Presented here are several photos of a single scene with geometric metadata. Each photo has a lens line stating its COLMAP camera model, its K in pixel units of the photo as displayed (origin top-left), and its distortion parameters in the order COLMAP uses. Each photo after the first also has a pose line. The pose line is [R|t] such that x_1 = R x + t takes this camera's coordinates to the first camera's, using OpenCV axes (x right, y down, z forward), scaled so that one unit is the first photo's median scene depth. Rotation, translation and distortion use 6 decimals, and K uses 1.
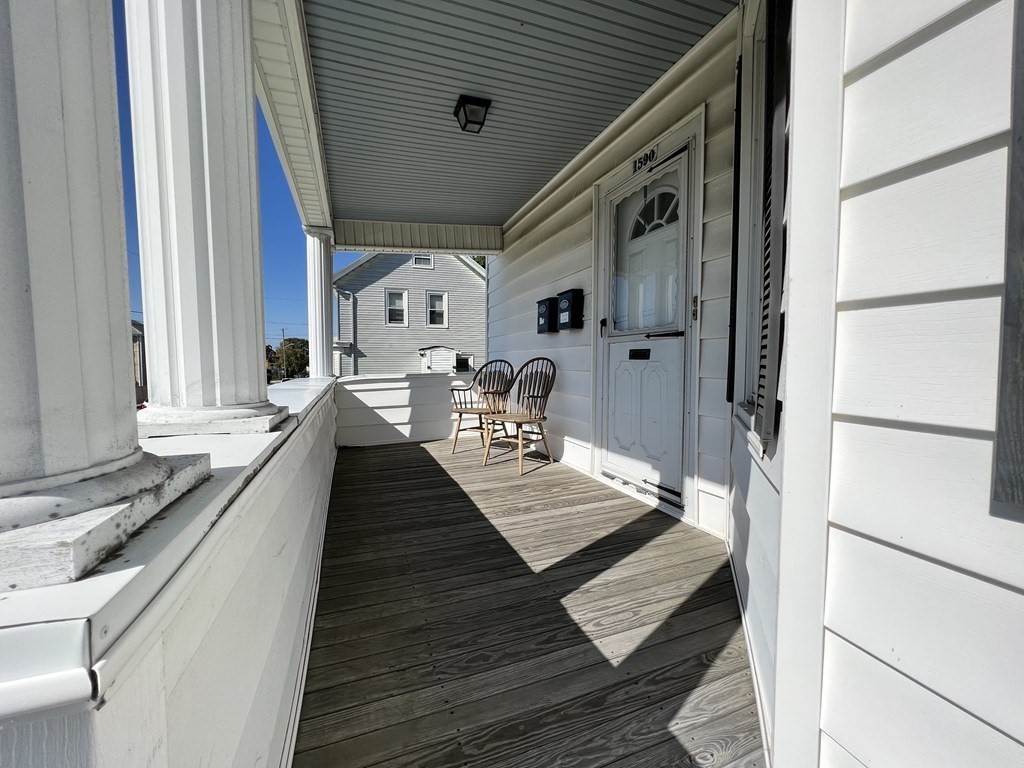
lens RADIAL K [[414.8, 0, 512.0], [0, 414.8, 384.0], [0, 0, 1]] dist [0.001250, 0.000636]
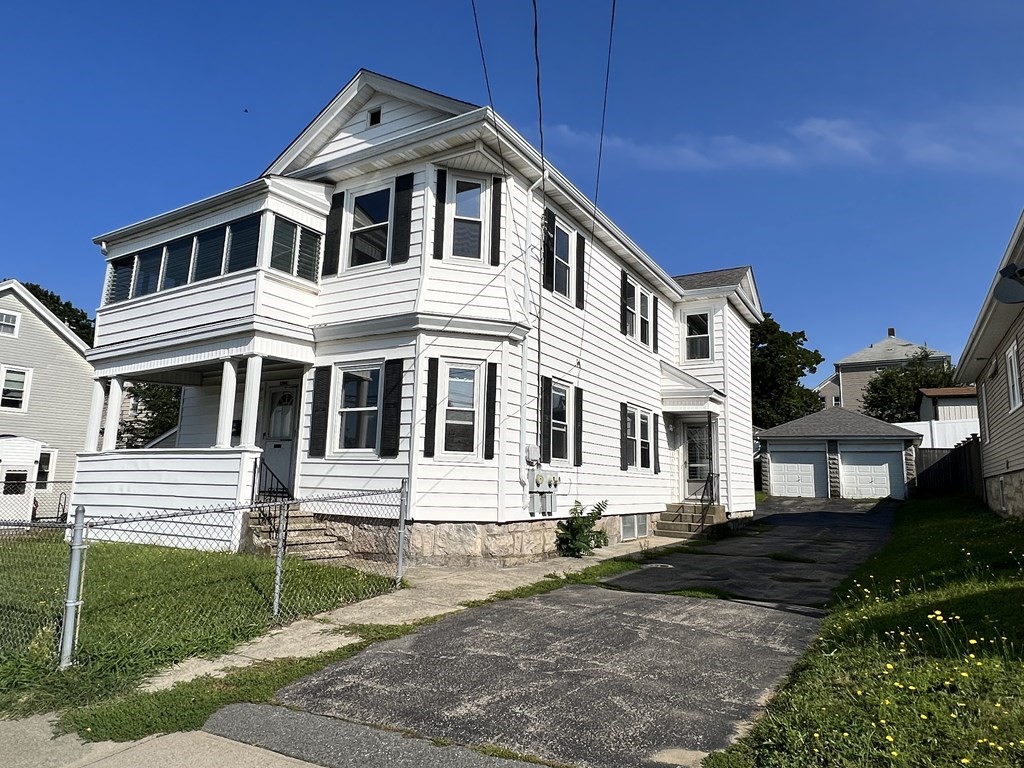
lens RADIAL K [[628.9, 0, 512.0], [0, 628.9, 384.0], [0, 0, 1]] dist [0.000666, 0.000276]
pose [[0.781733, 0.126555, 0.610637, -1.062692], [0.001766, 0.978738, -0.205105, 0.374625], [-0.623611, 0.161416, 0.764889, -3.193801]]
